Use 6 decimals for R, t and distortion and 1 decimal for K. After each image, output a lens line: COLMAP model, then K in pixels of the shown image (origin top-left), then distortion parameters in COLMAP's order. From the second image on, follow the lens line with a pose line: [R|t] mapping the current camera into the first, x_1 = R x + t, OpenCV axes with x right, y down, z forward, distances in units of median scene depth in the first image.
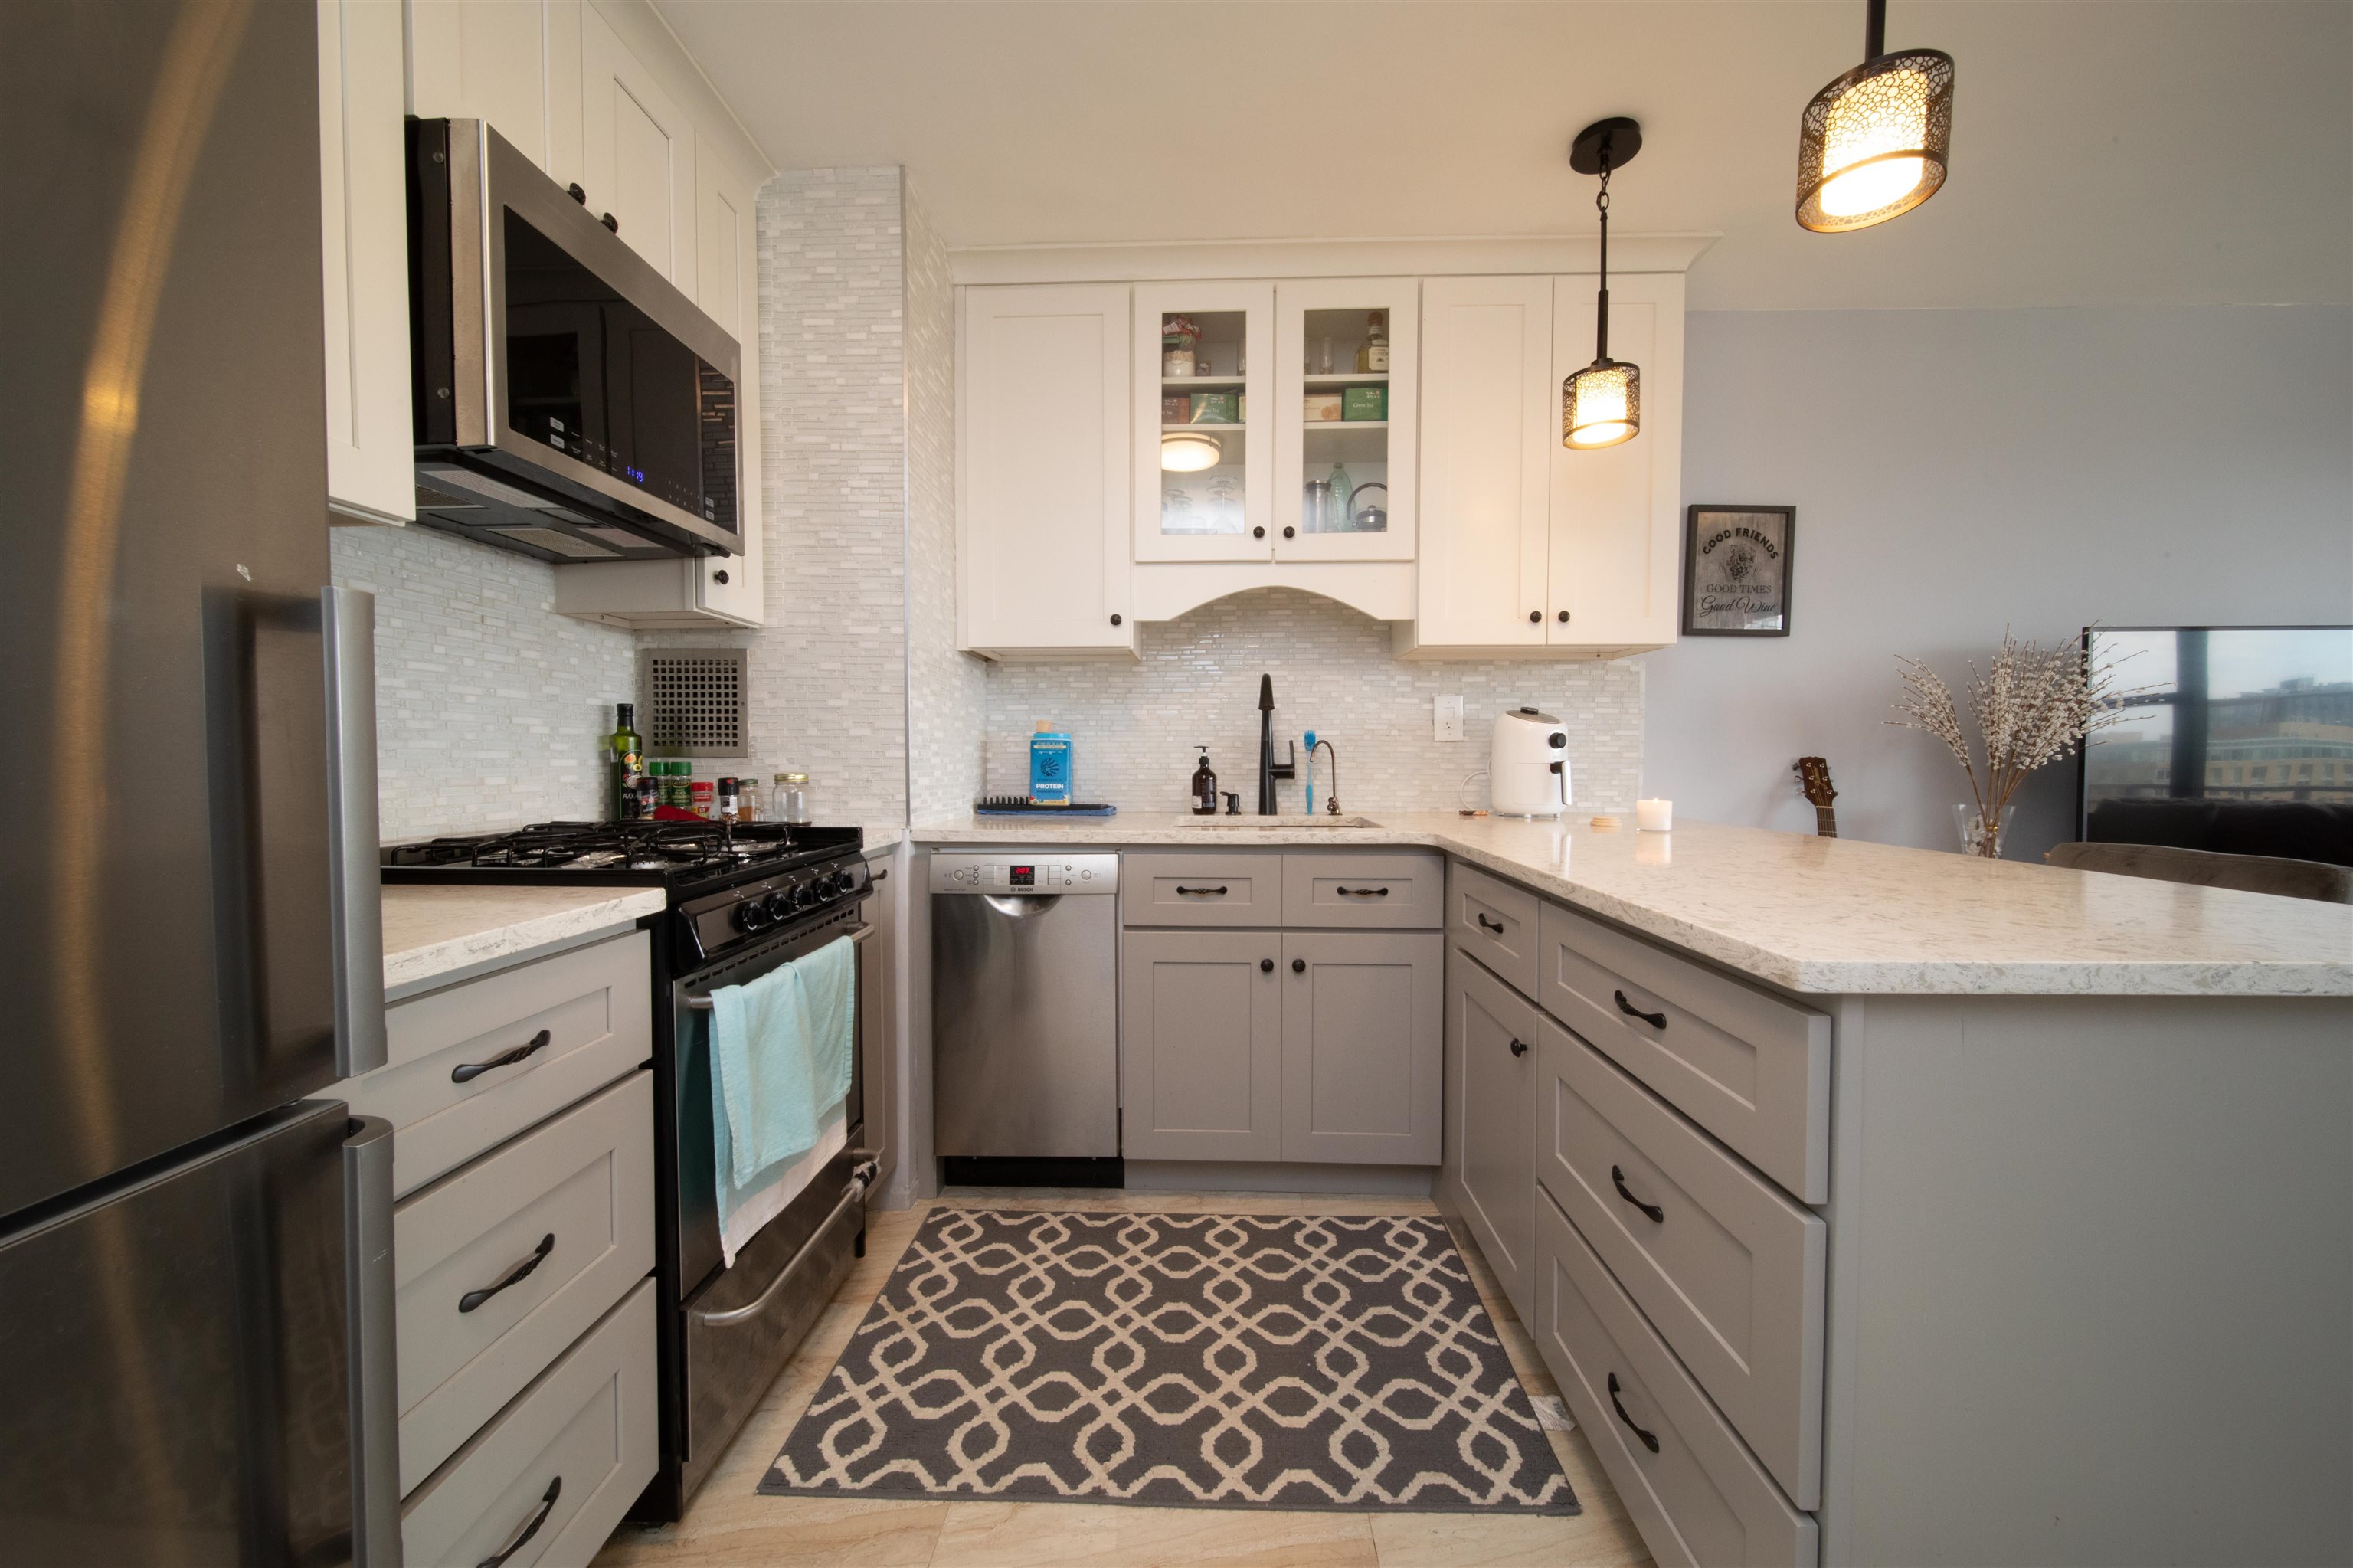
lens RADIAL K [[828.4, 0, 1178.8], [0, 828.4, 782.4], [0, 0, 1]] dist [-0.000633, -0.000250]
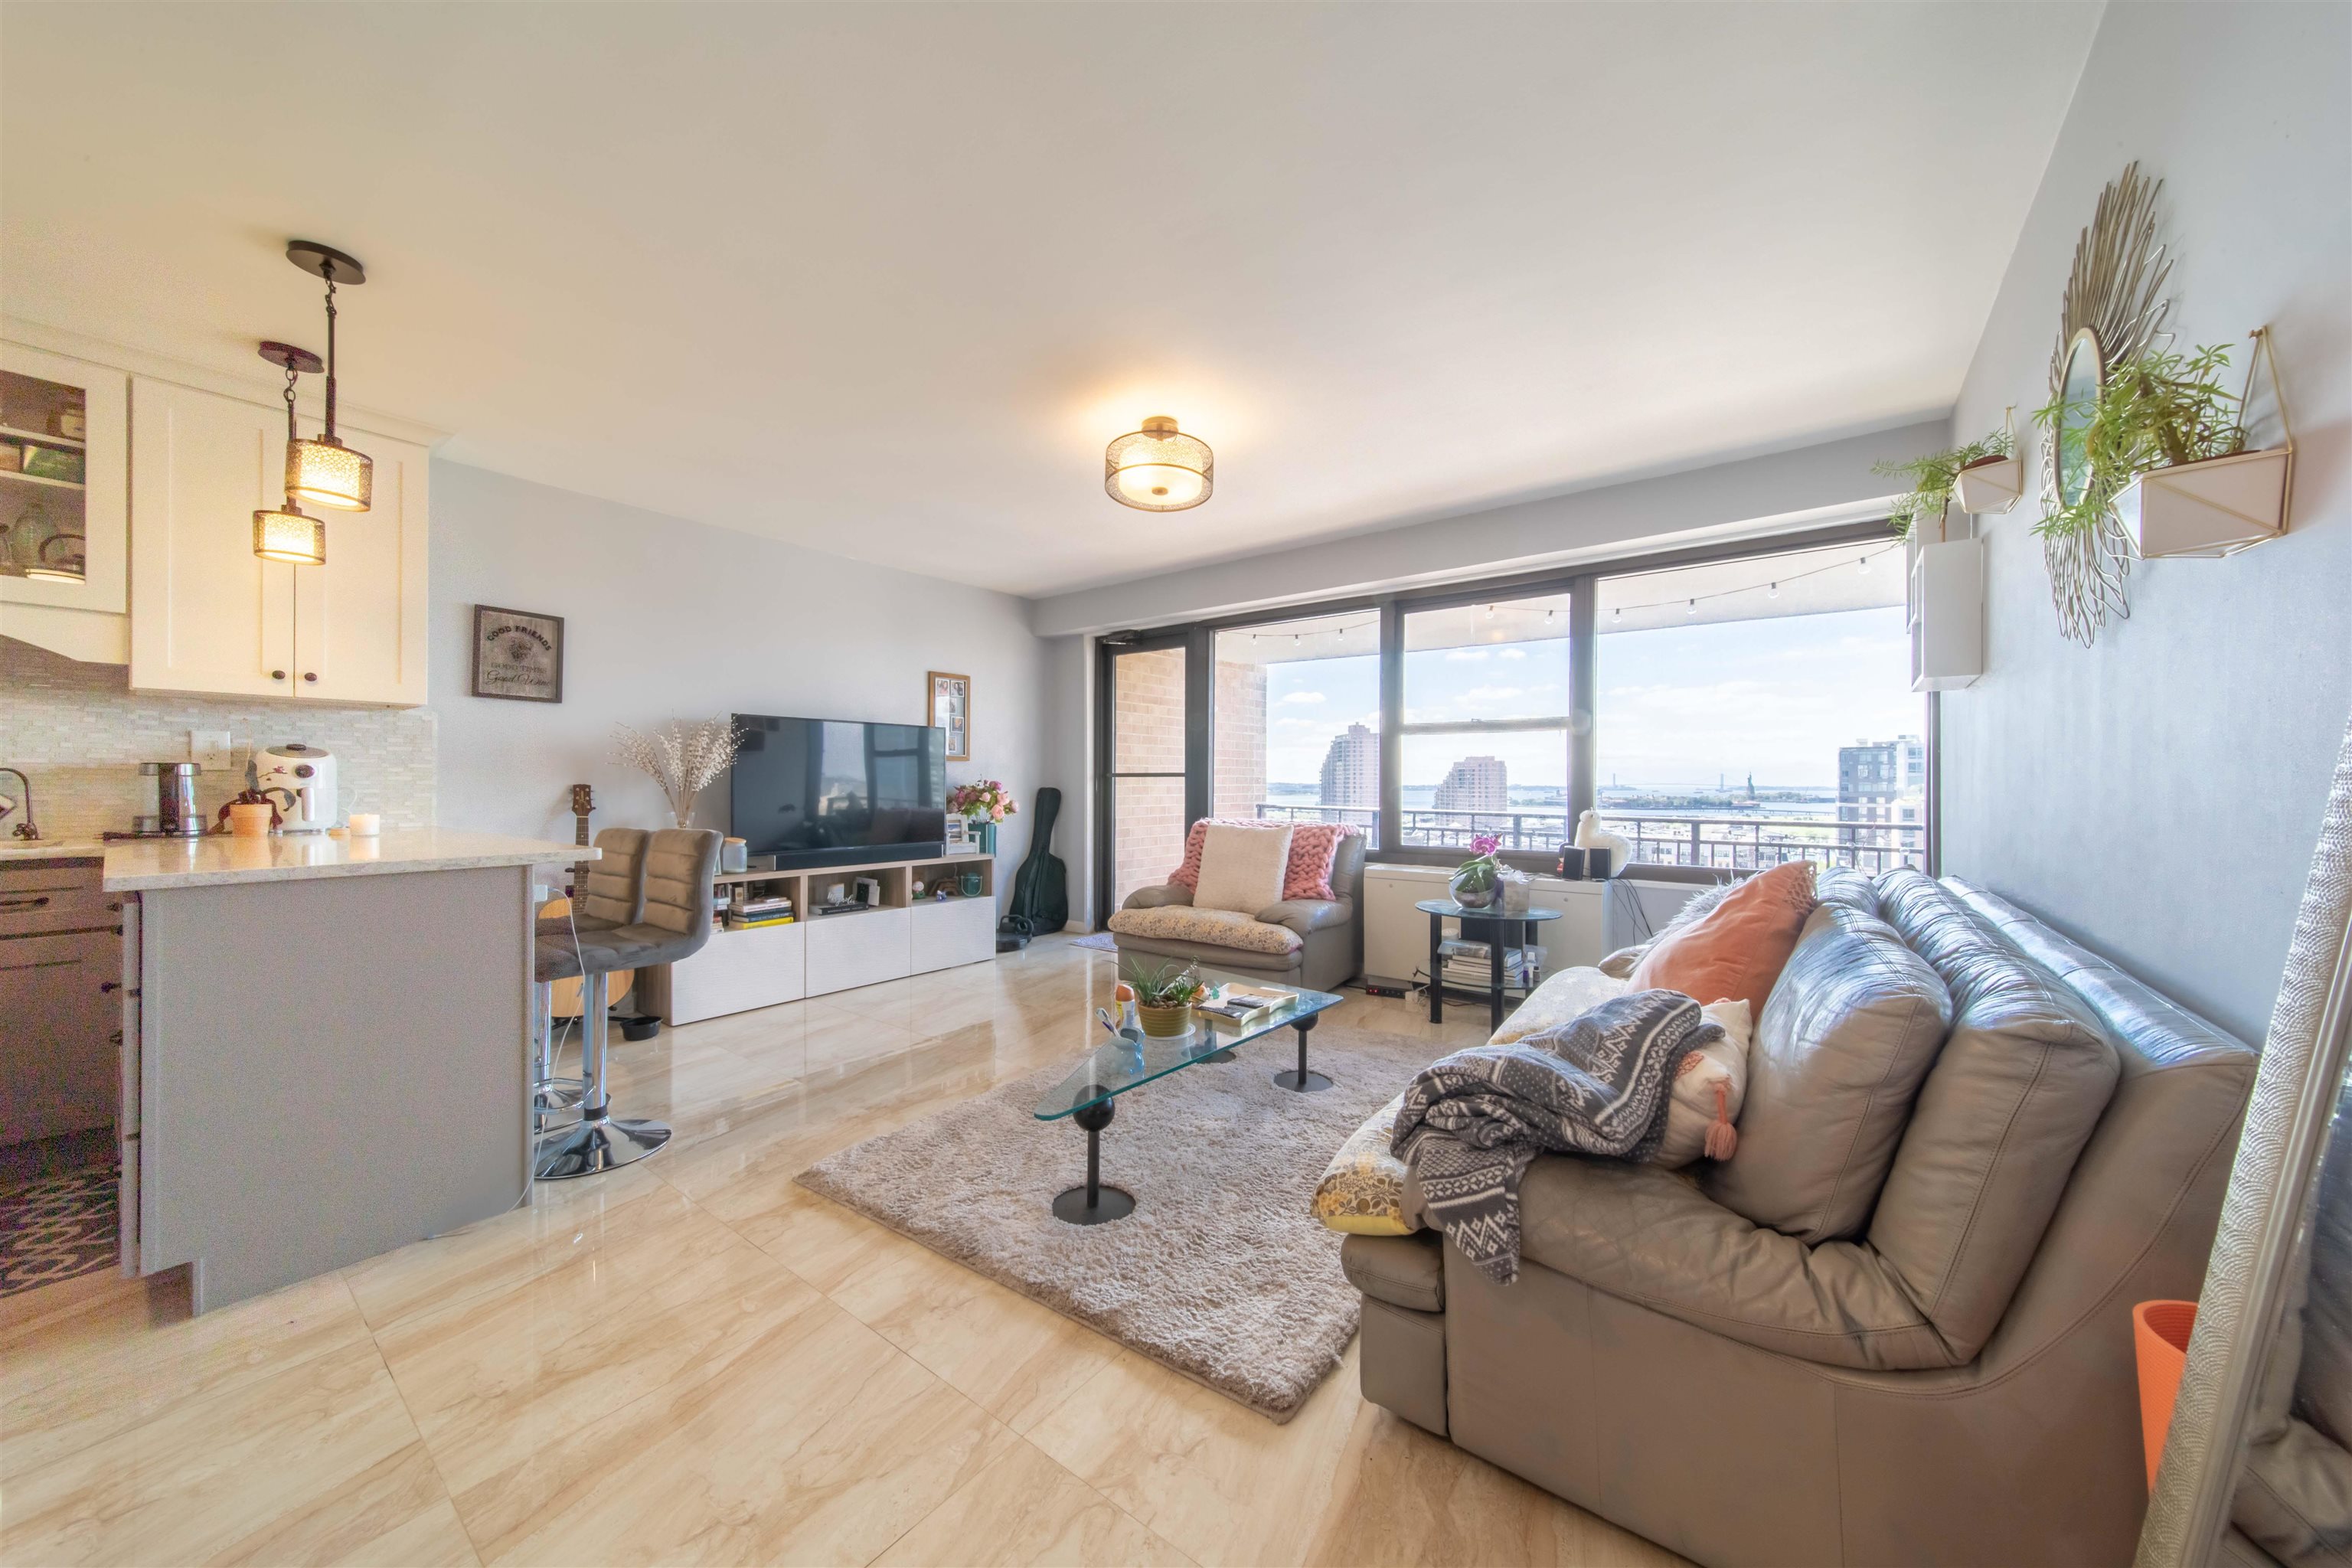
lens RADIAL K [[818.8, 0, 1177.1], [0, 818.8, 783.0], [0, 0, 1]] dist [0.006288, -0.000093]
pose [[0.581565, 0.002130, 0.813497, 0.227453], [0.021932, 0.999592, -0.018297, 0.022821], [-0.813204, 0.028482, 0.581281, -0.967912]]
